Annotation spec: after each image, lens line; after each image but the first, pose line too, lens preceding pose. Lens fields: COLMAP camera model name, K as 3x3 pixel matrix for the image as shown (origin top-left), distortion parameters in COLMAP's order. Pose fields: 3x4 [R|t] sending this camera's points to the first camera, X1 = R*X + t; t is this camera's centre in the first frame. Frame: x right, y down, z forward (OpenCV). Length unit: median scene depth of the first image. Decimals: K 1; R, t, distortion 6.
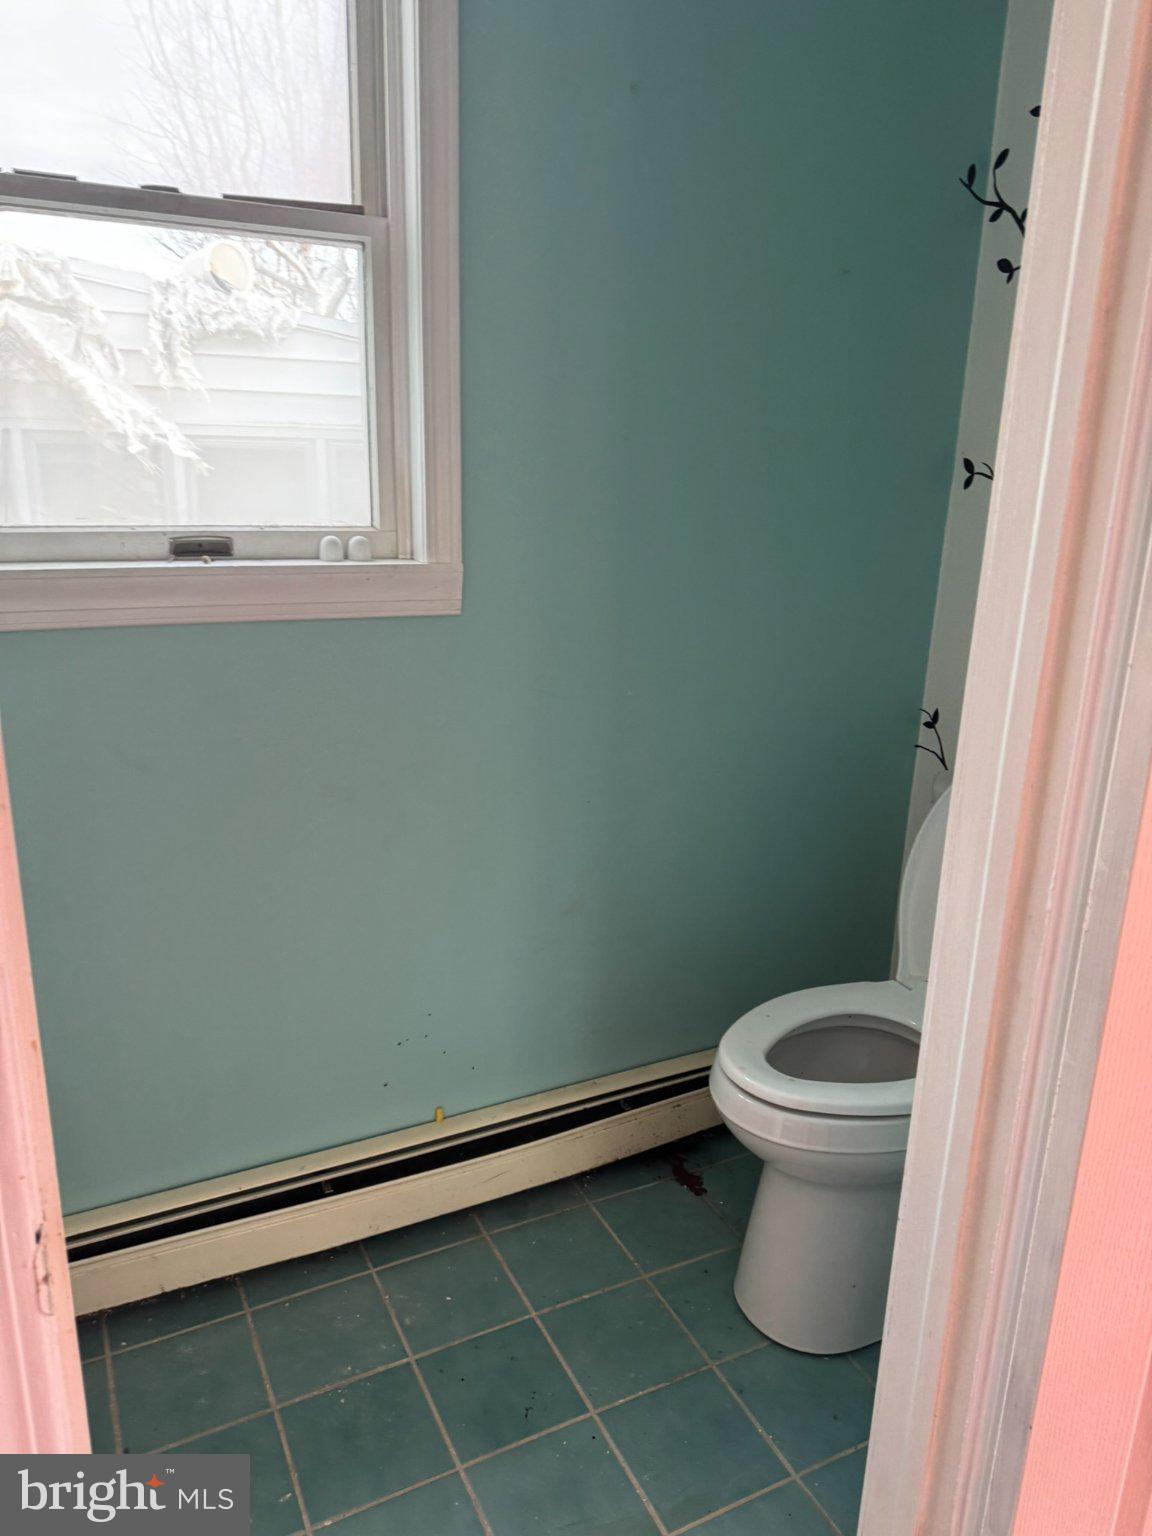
lens RADIAL K [[1084.4, 0, 588.4], [0, 1084.4, 766.8], [0, 0, 1]] dist [0.044033, -0.049488]
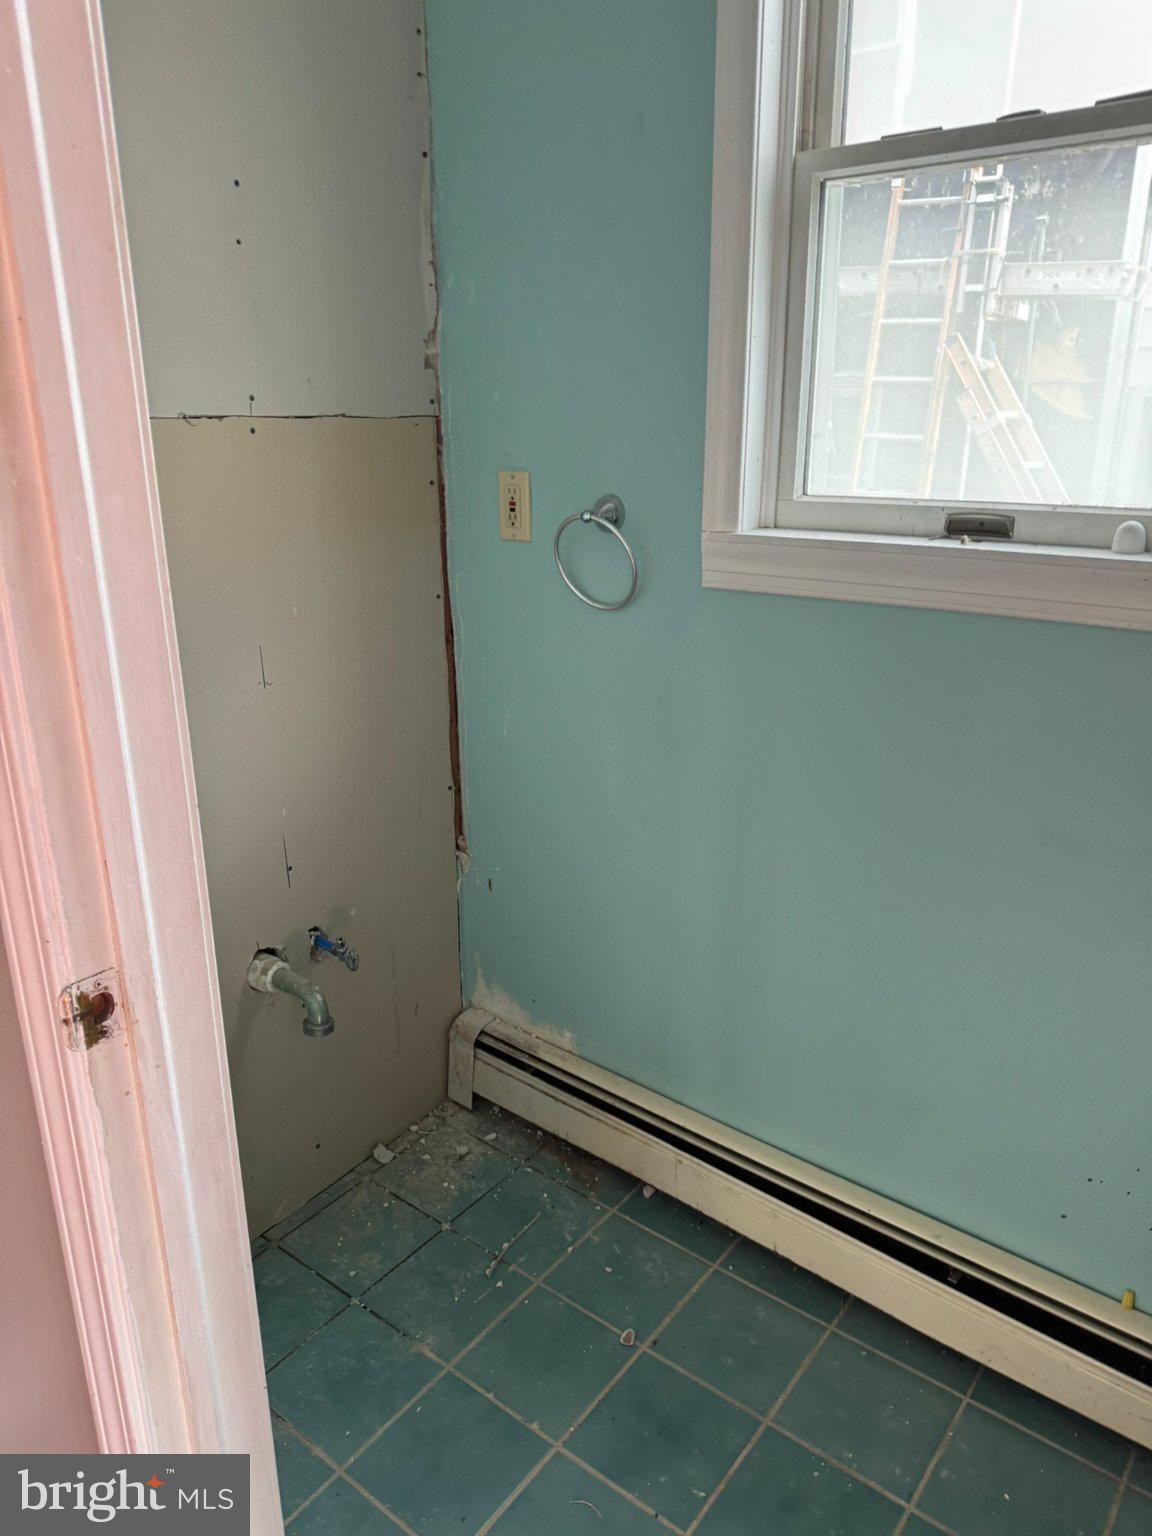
lens RADIAL K [[1084.4, 0, 584.7], [0, 1084.4, 775.4], [0, 0, 1]] dist [0.044033, -0.049488]
pose [[0.414919, 0.255477, -0.873254, 0.334854], [-0.237641, 0.956884, 0.167031, -0.078072], [0.878276, 0.138217, 0.457742, 0.334052]]
